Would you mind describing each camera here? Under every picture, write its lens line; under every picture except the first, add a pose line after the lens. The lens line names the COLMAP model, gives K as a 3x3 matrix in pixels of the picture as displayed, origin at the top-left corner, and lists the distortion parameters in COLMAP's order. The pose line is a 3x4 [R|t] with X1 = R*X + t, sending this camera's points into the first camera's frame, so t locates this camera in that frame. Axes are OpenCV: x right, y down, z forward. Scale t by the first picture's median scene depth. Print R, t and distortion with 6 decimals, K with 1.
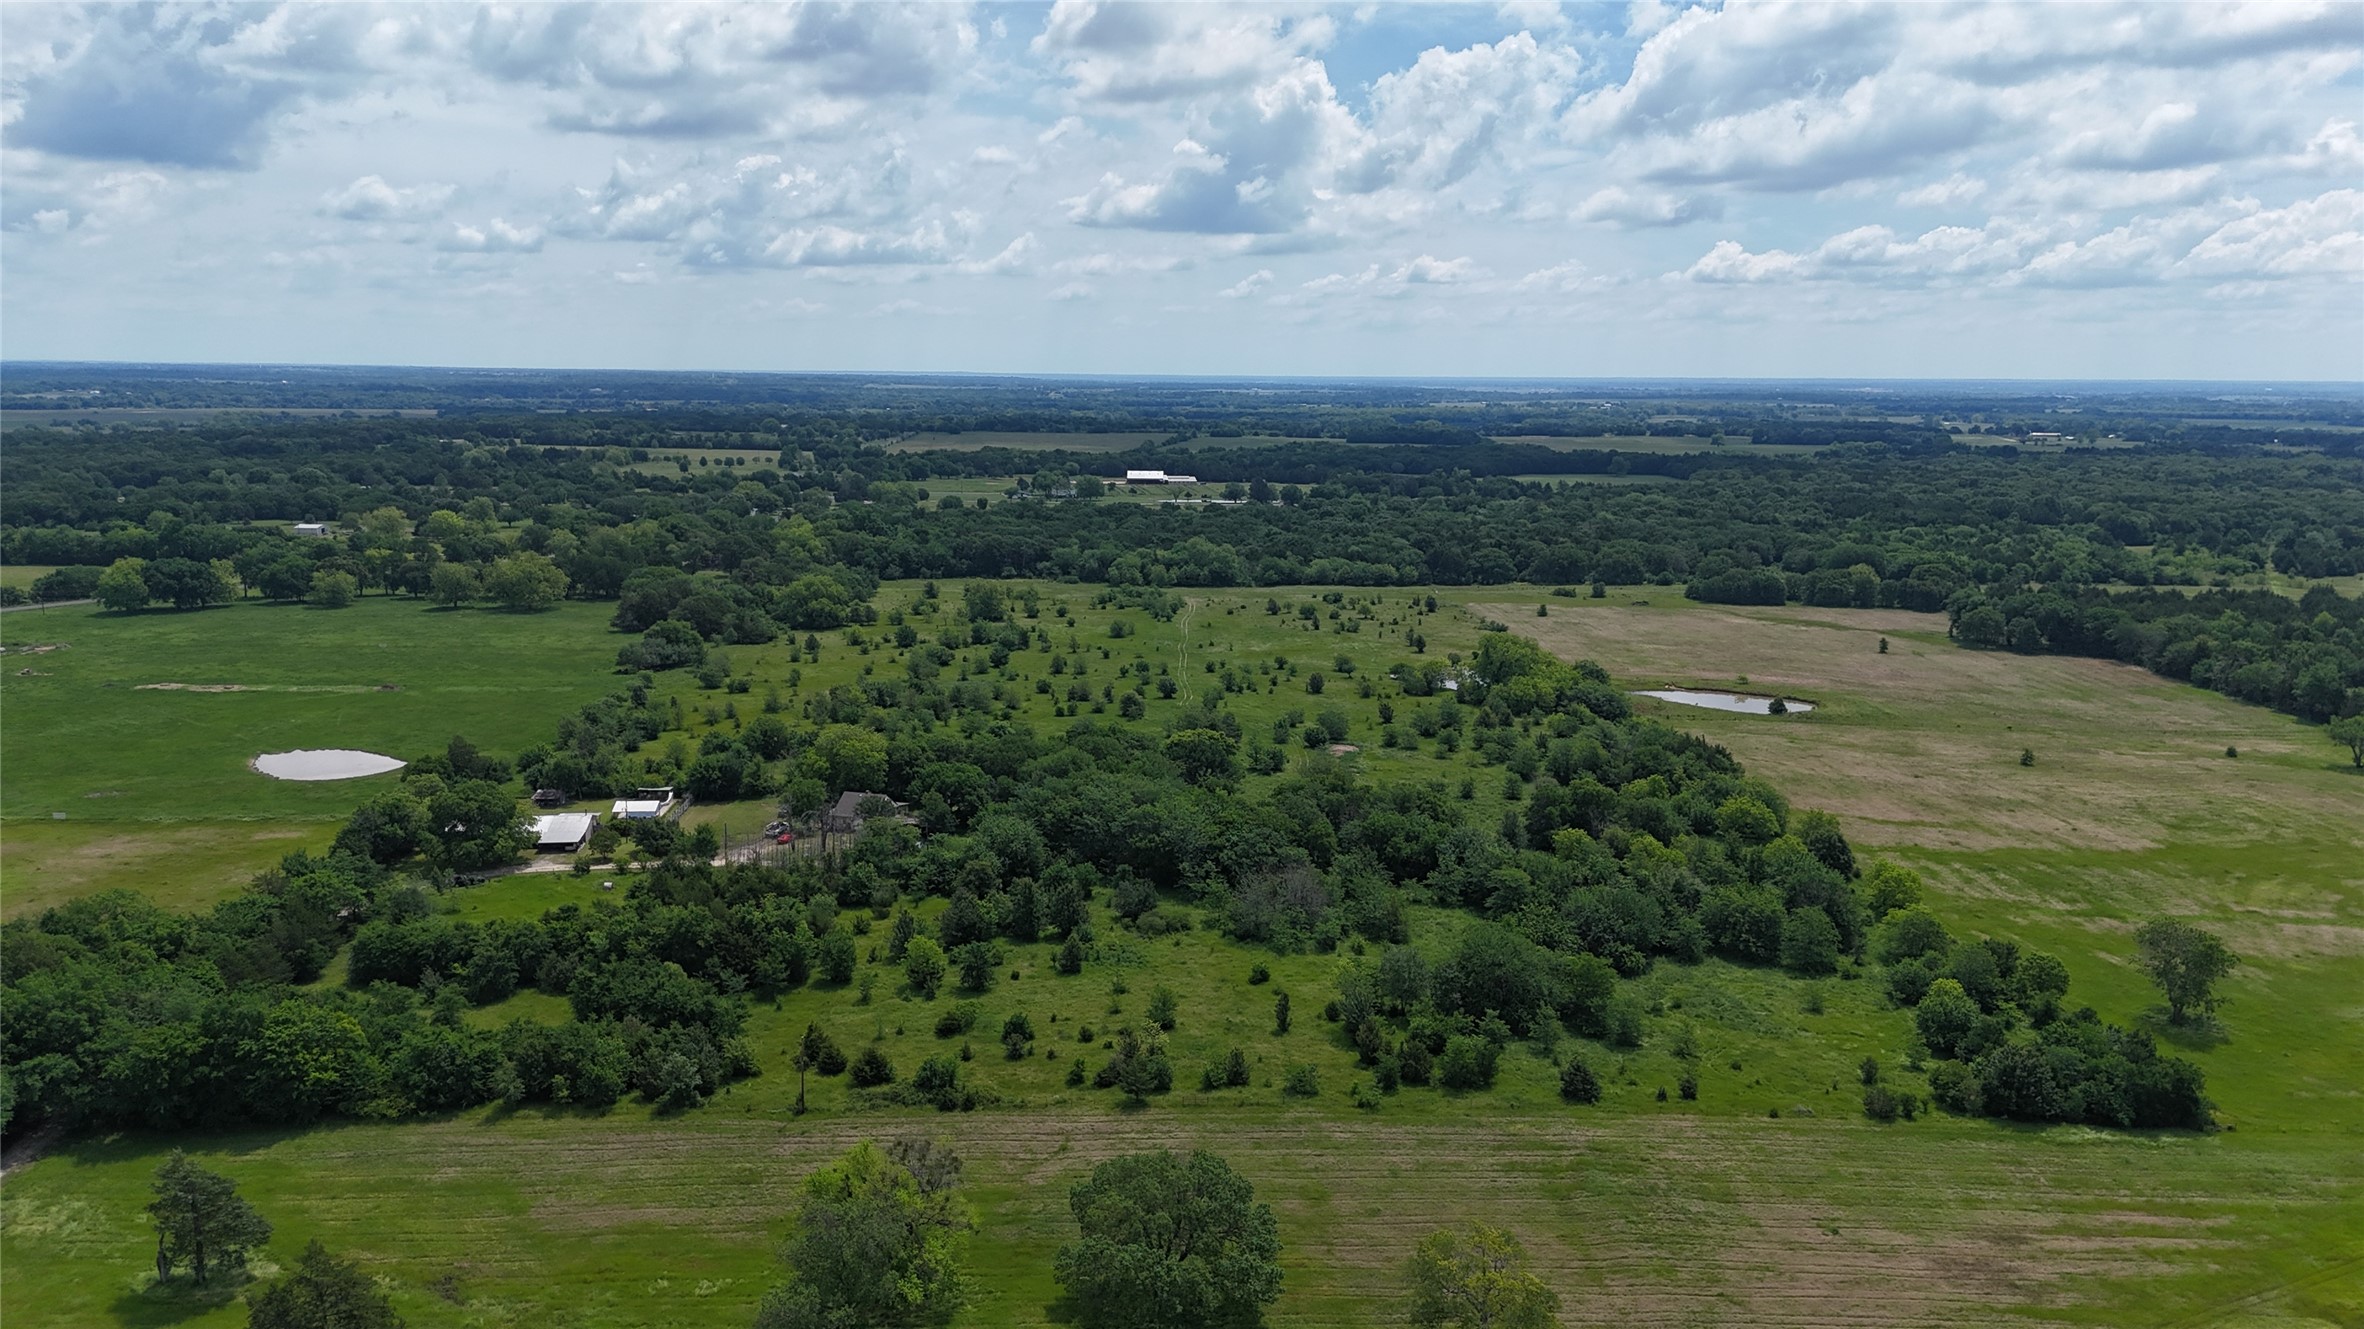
lens RADIAL K [[1735.1, 0, 1165.8], [0, 1735.1, 668.3], [0, 0, 1]] dist [0.070961, -0.066361]
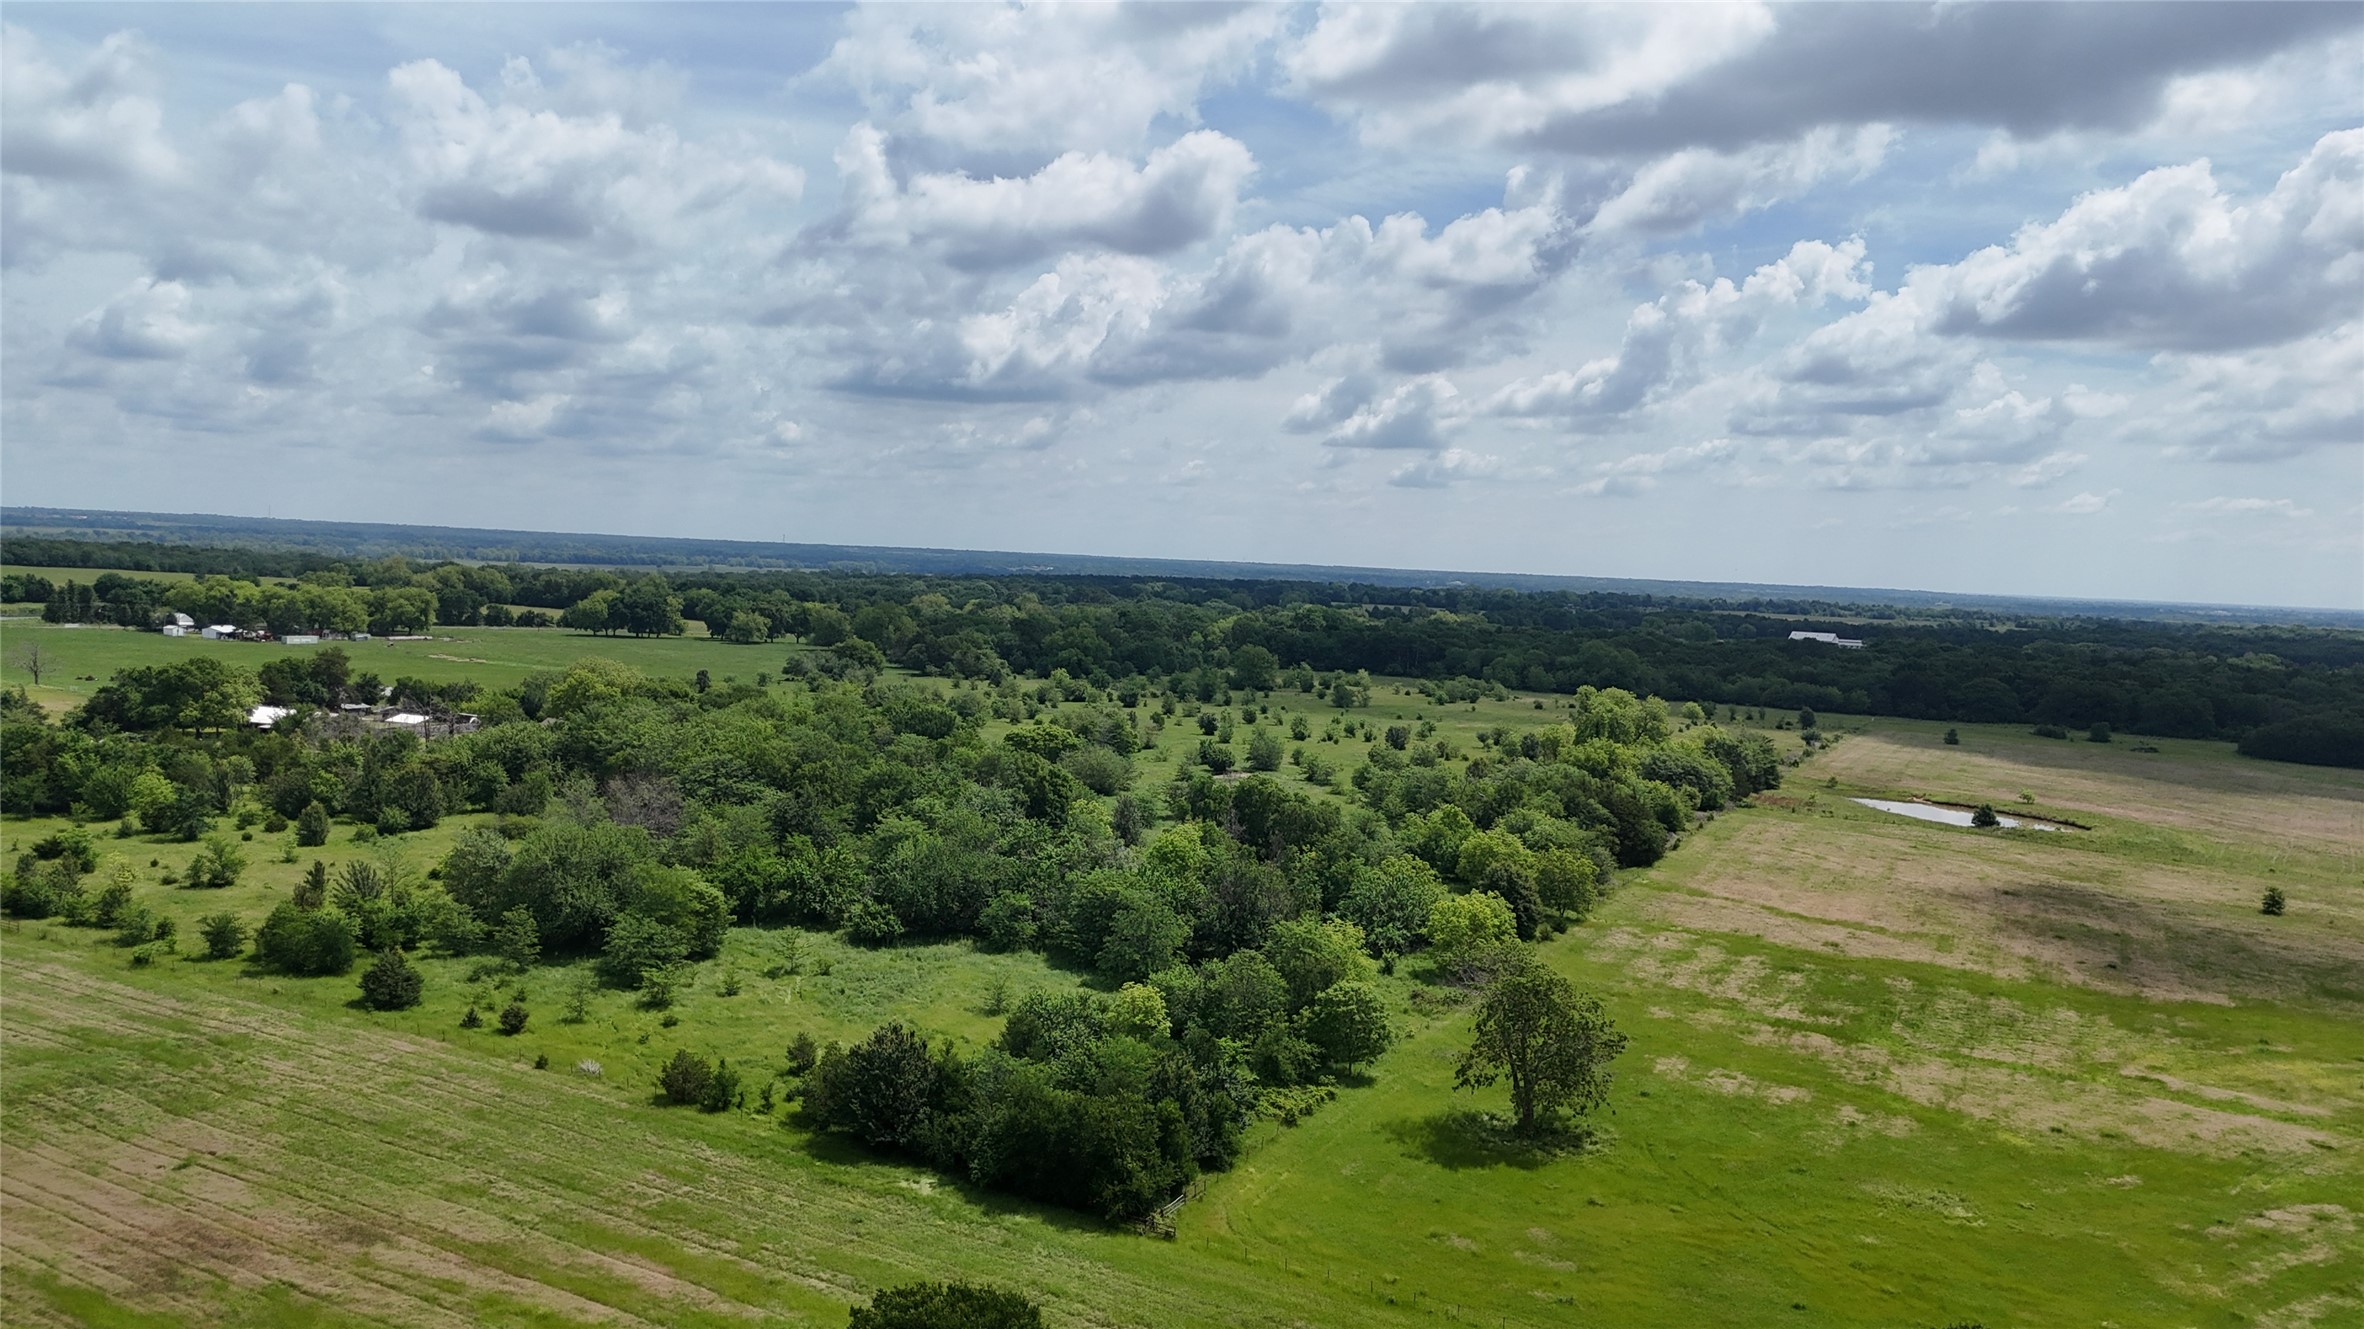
lens RADIAL K [[1735.1, 0, 1178.9], [0, 1735.1, 682.1], [0, 0, 1]] dist [0.070961, -0.066361]
pose [[0.874154, 0.064188, -0.481389, 0.465498], [-0.117993, 0.989597, -0.082312, 0.074426], [0.471097, 0.128754, 0.872634, 0.279536]]
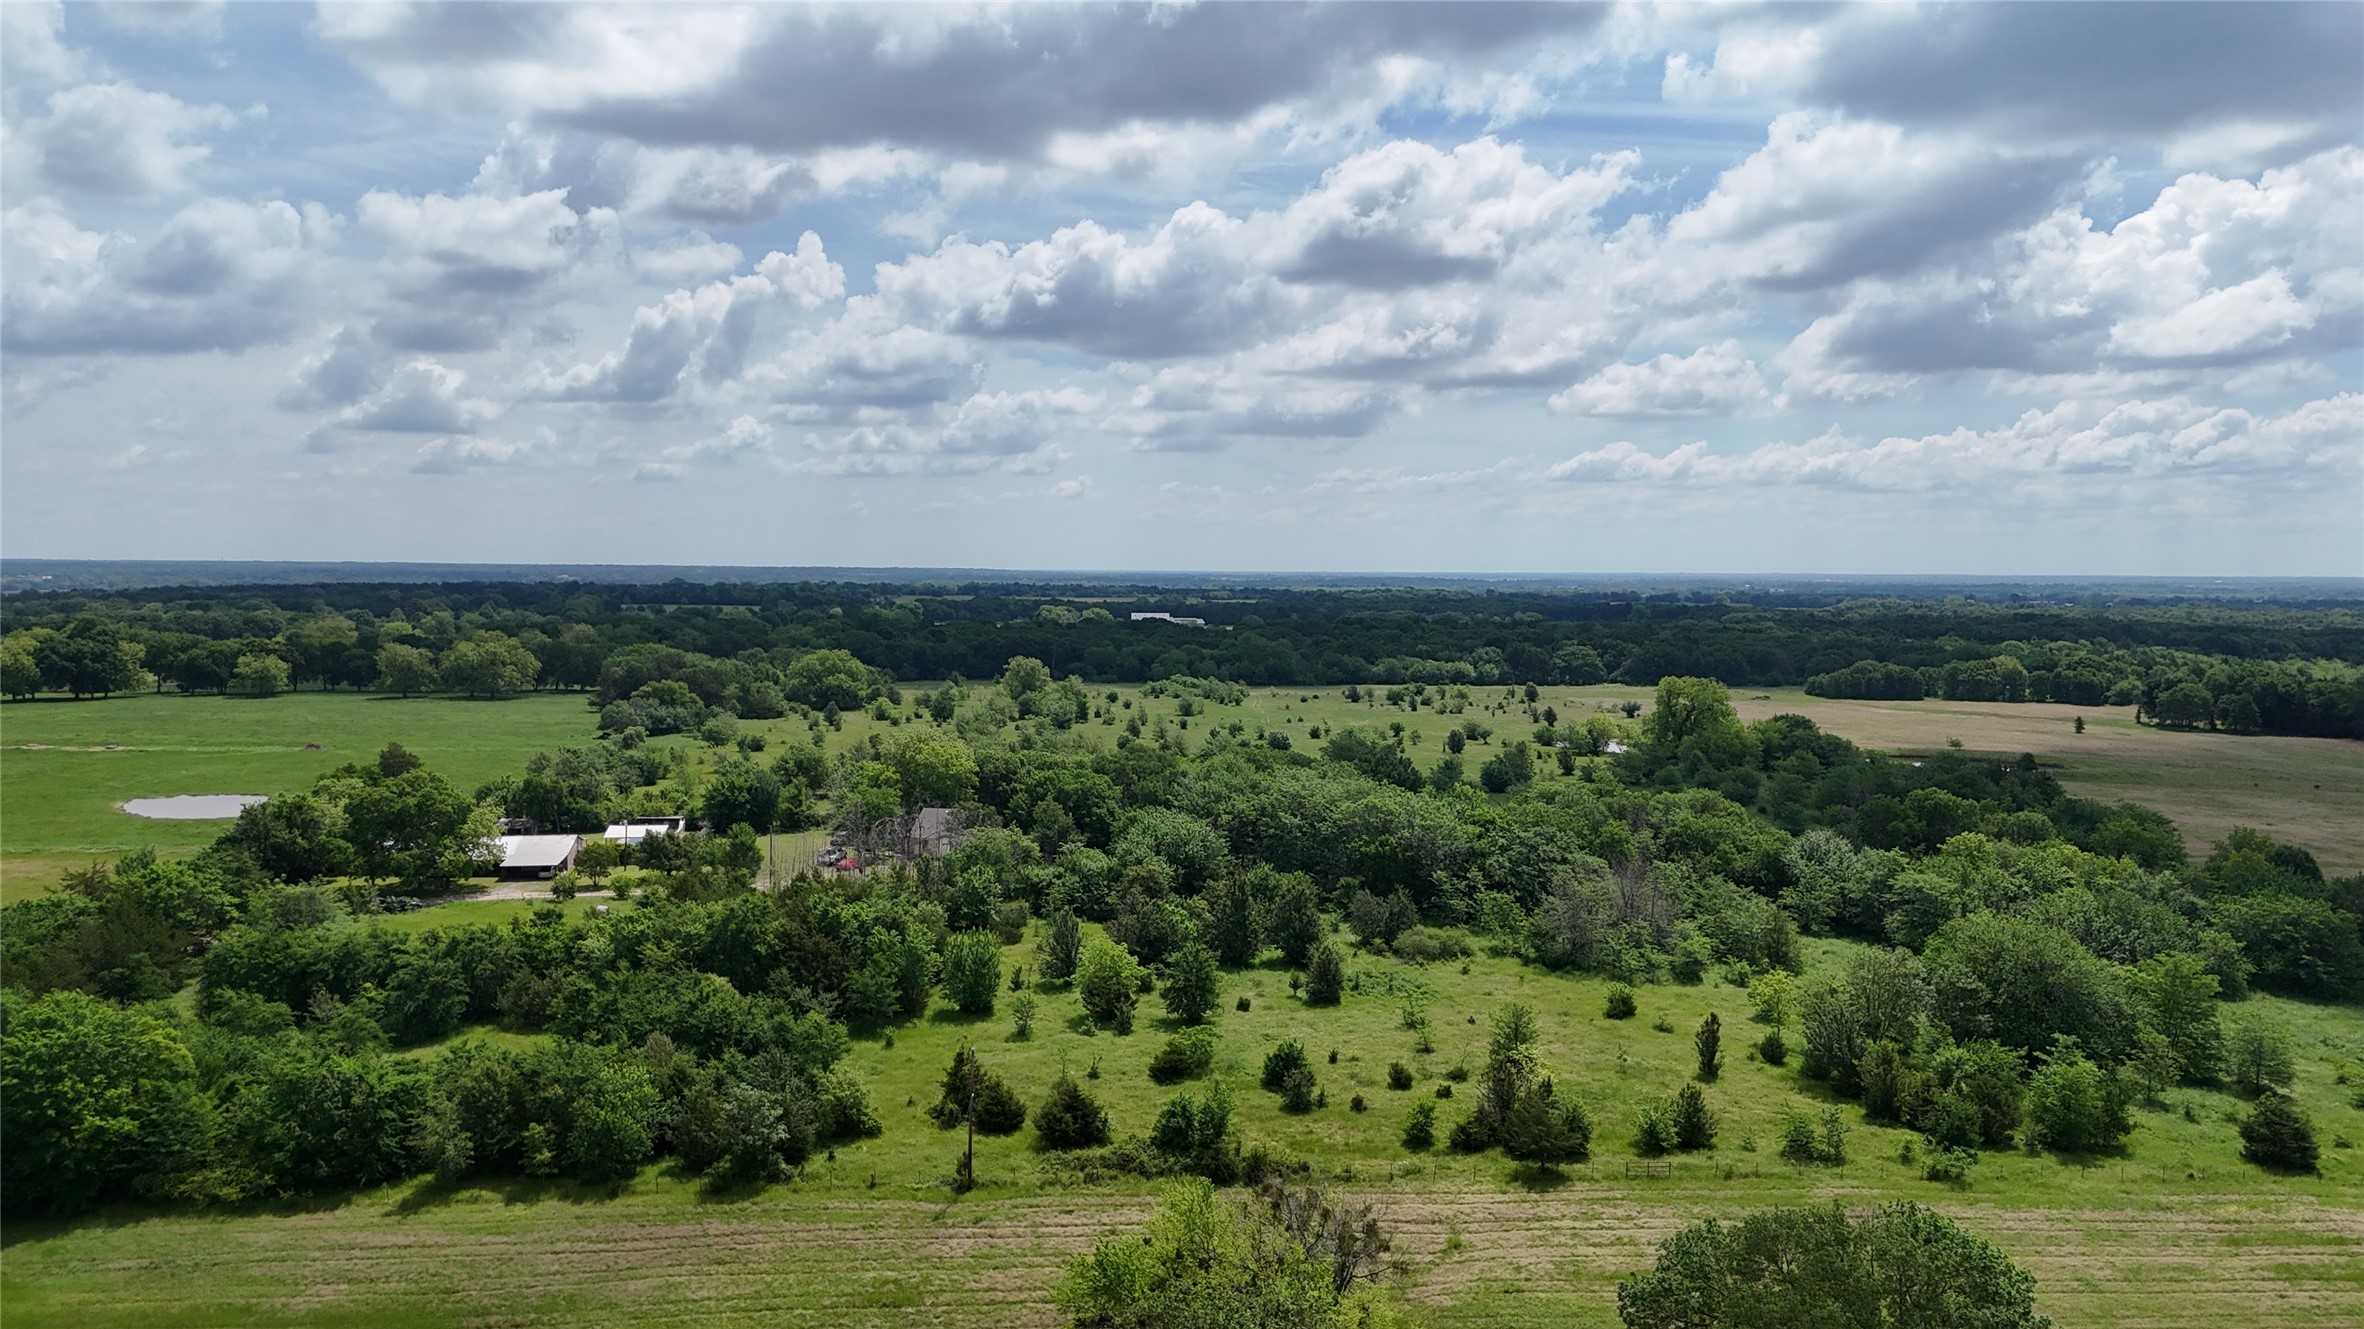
lens RADIAL K [[1735.1, 0, 1170.4], [0, 1735.1, 618.8], [0, 0, 1]] dist [0.070961, -0.066361]
pose [[0.999699, -0.000832, 0.024530, -0.081828], [0.004292, 0.989948, -0.141369, 0.079668], [-0.024166, 0.141432, 0.989653, 0.216565]]
